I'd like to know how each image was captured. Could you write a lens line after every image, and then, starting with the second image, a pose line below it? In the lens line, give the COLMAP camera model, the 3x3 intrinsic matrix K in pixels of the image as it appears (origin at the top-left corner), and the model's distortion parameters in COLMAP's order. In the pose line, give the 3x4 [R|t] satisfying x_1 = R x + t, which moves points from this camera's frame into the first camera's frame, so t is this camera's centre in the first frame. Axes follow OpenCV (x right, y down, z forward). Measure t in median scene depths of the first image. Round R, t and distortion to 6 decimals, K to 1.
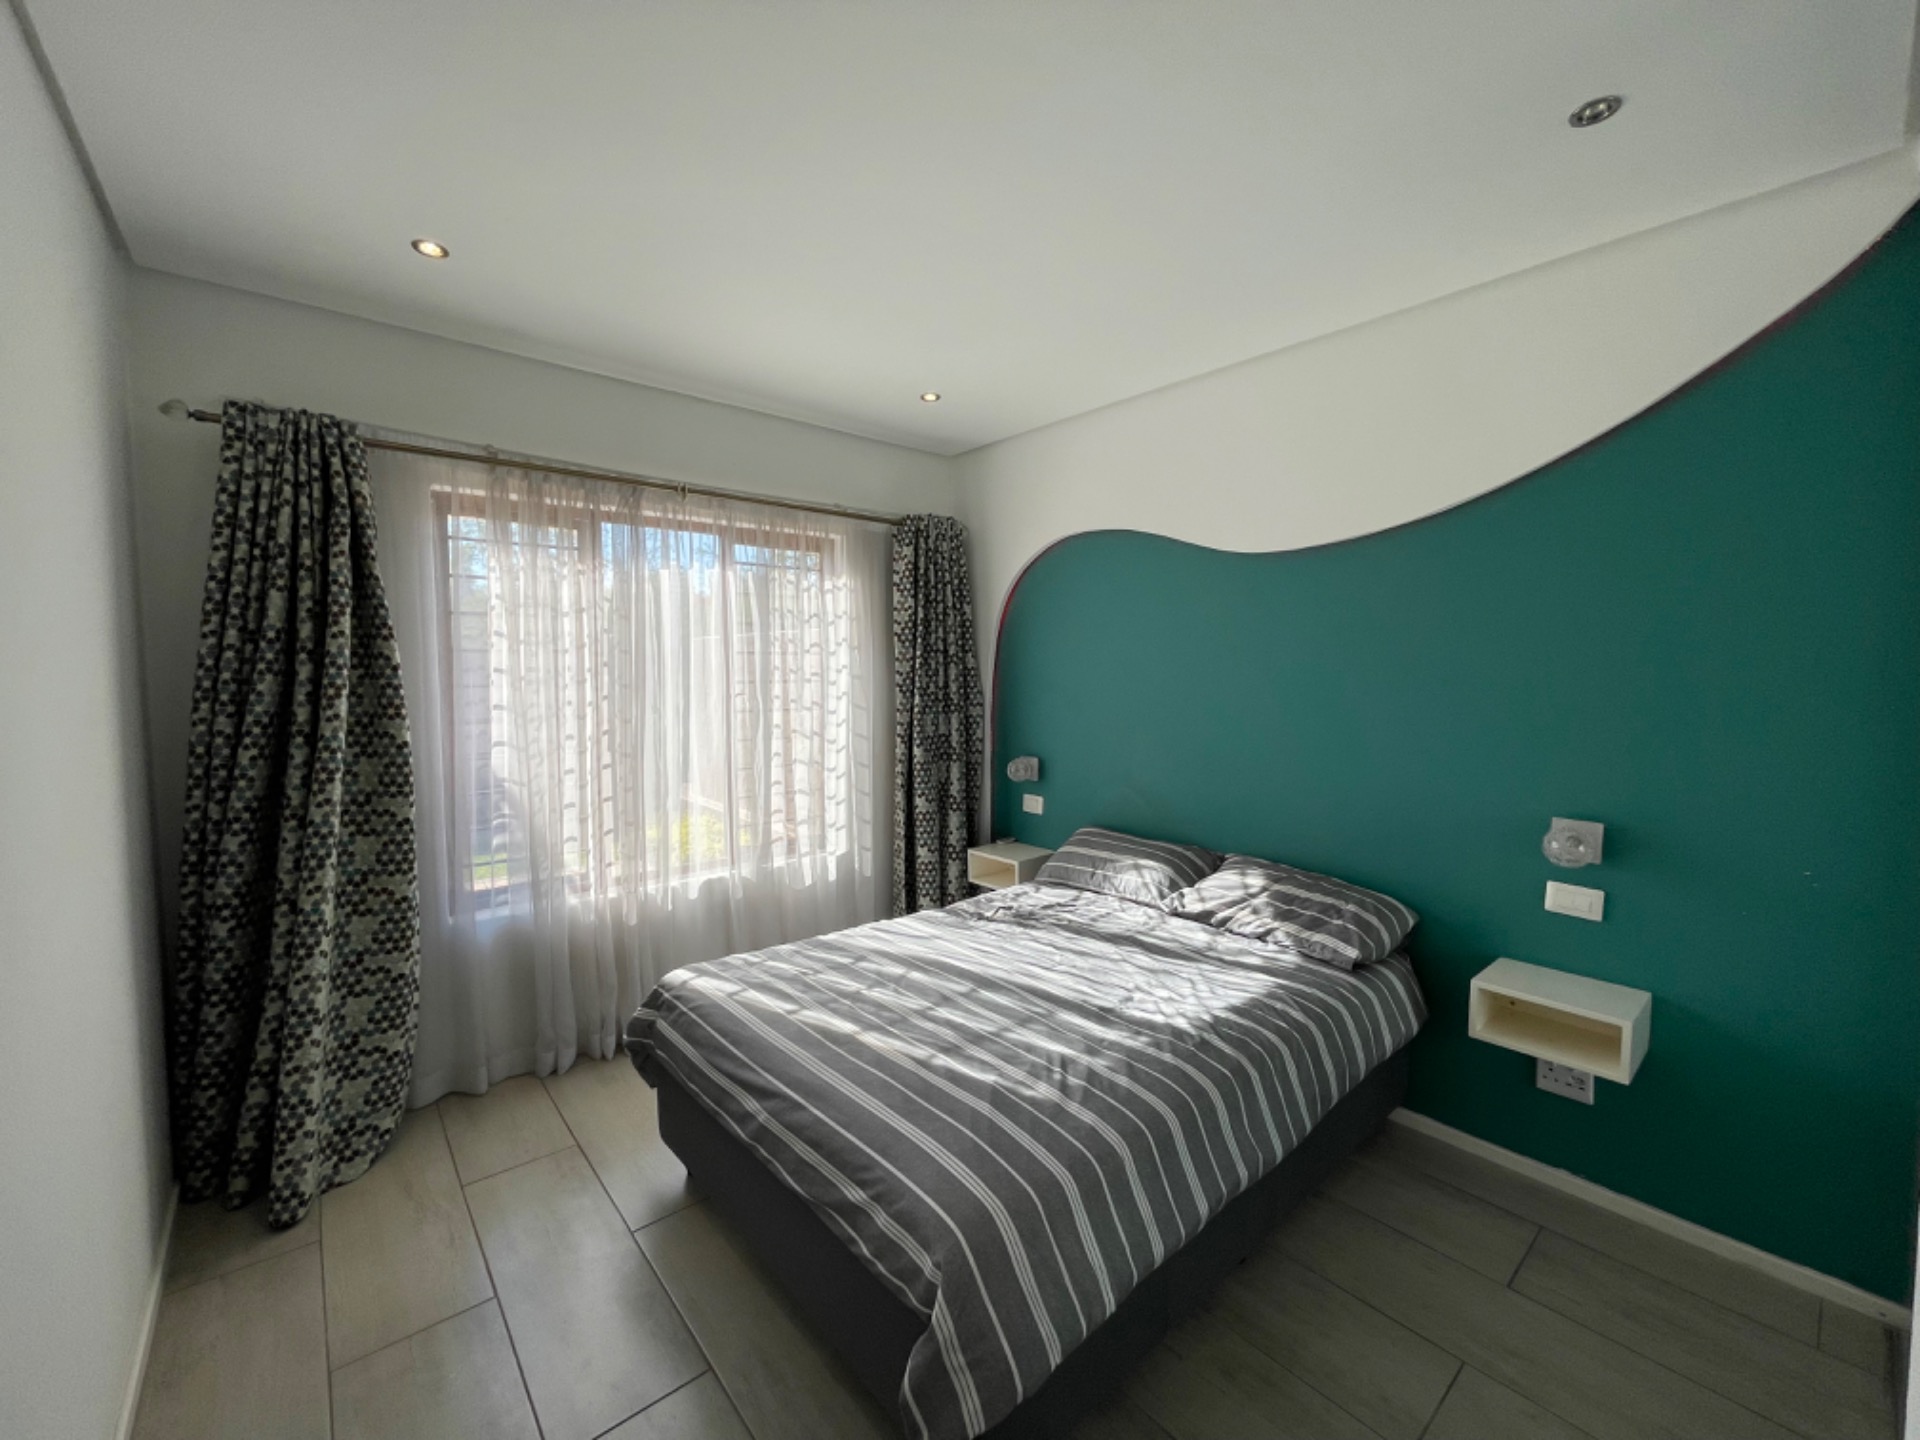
lens RADIAL K [[772.9, 0, 953.0], [0, 772.9, 720.8], [0, 0, 1]] dist [0.001348, -0.000022]
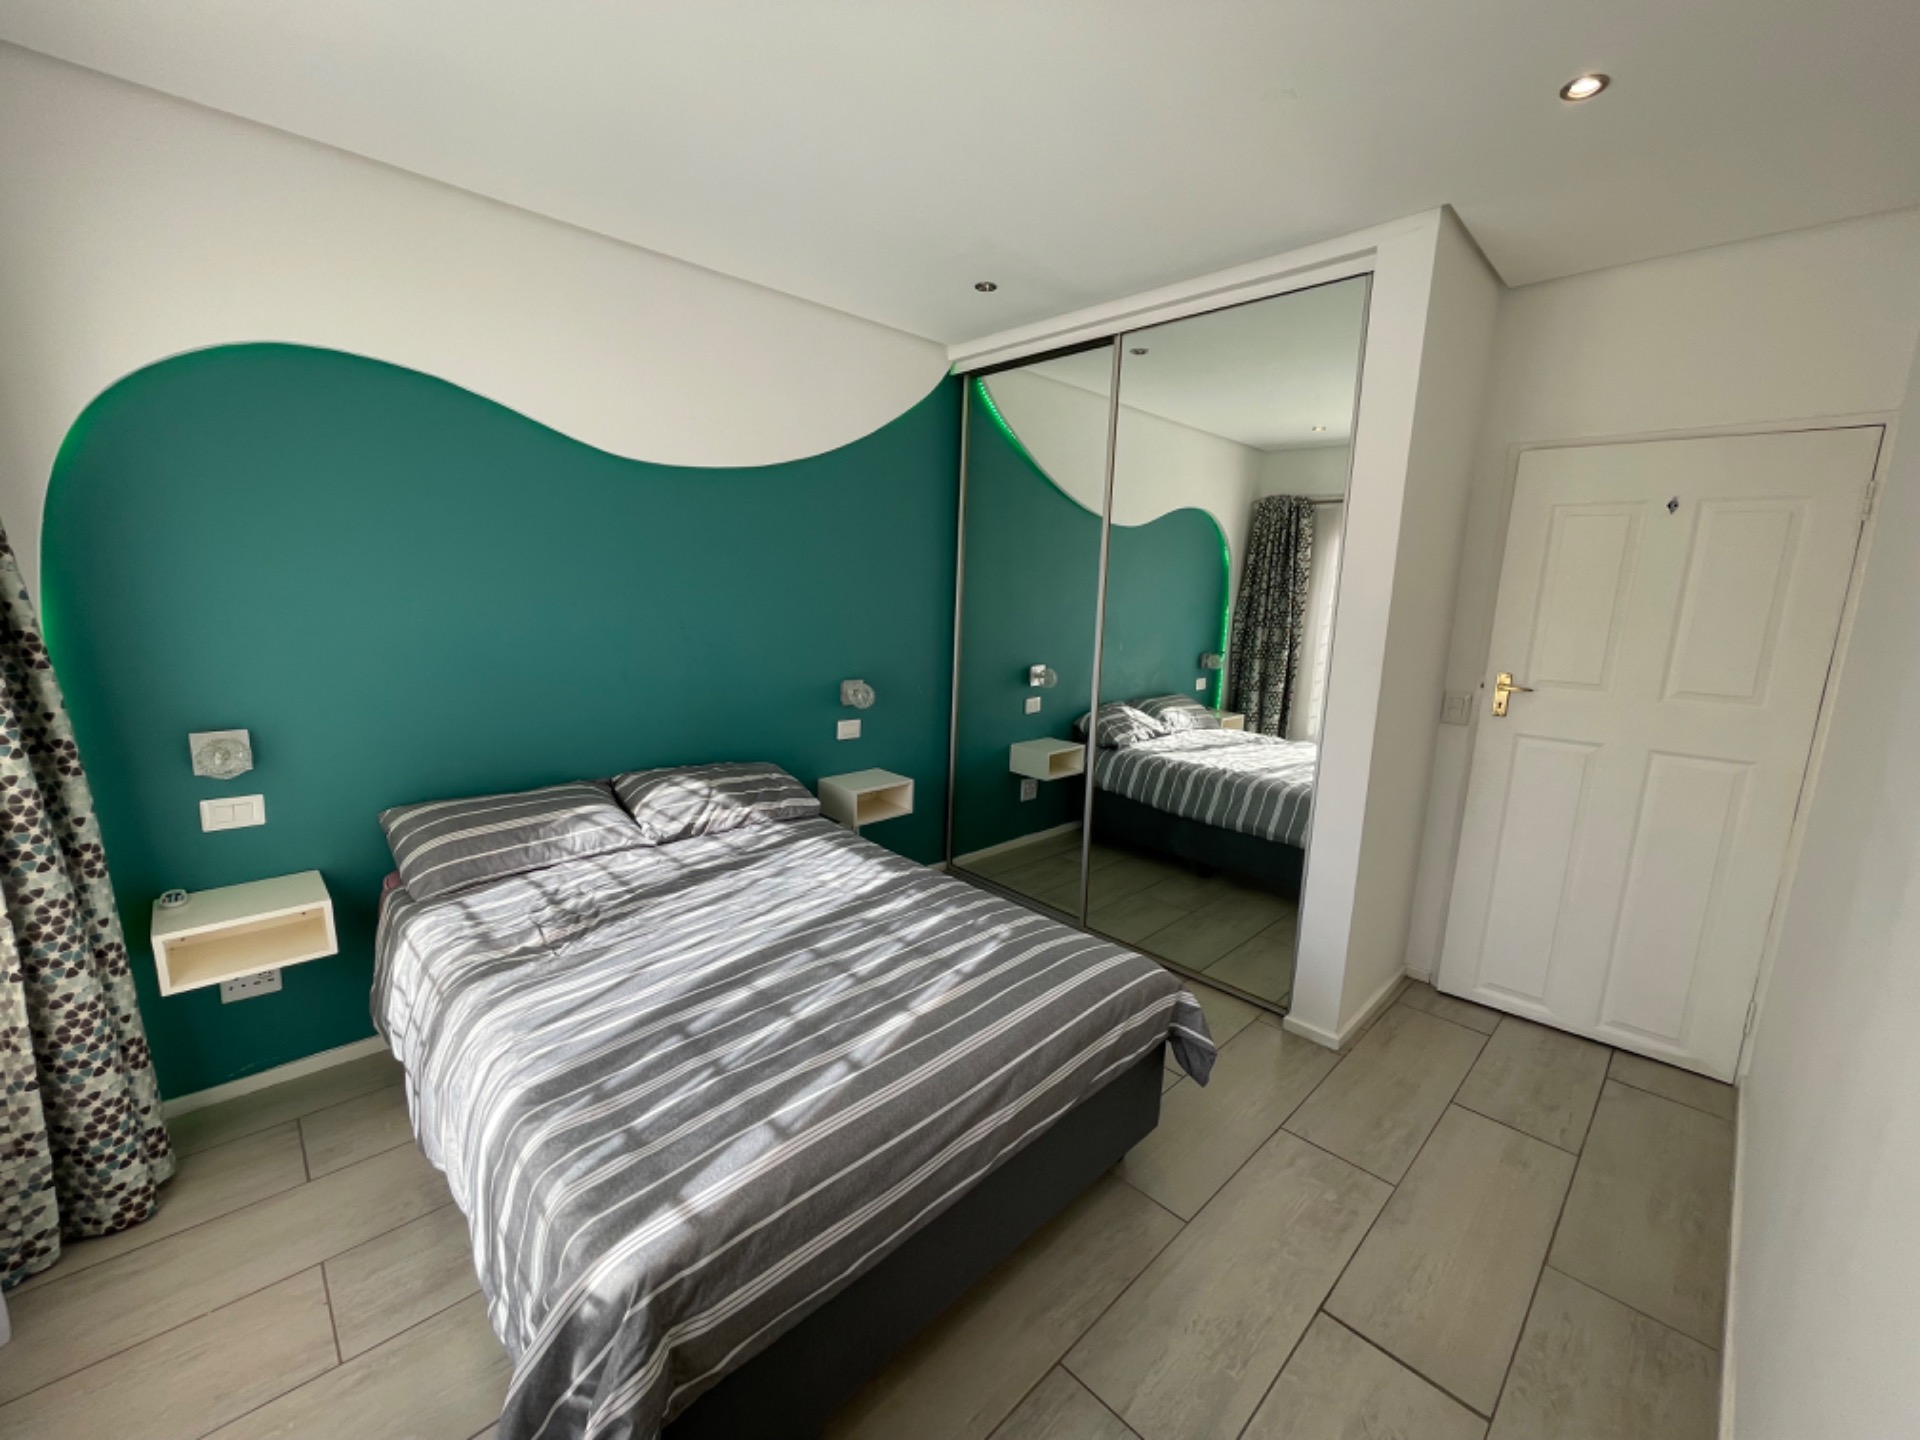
lens RADIAL K [[772.9, 0, 953.0], [0, 772.9, 720.8], [0, 0, 1]] dist [0.001348, -0.000022]
pose [[-0.063234, -0.175296, 0.982483, -0.743454], [0.037067, 0.983361, 0.177838, -0.062639], [-0.997310, 0.047663, -0.055685, 0.787607]]
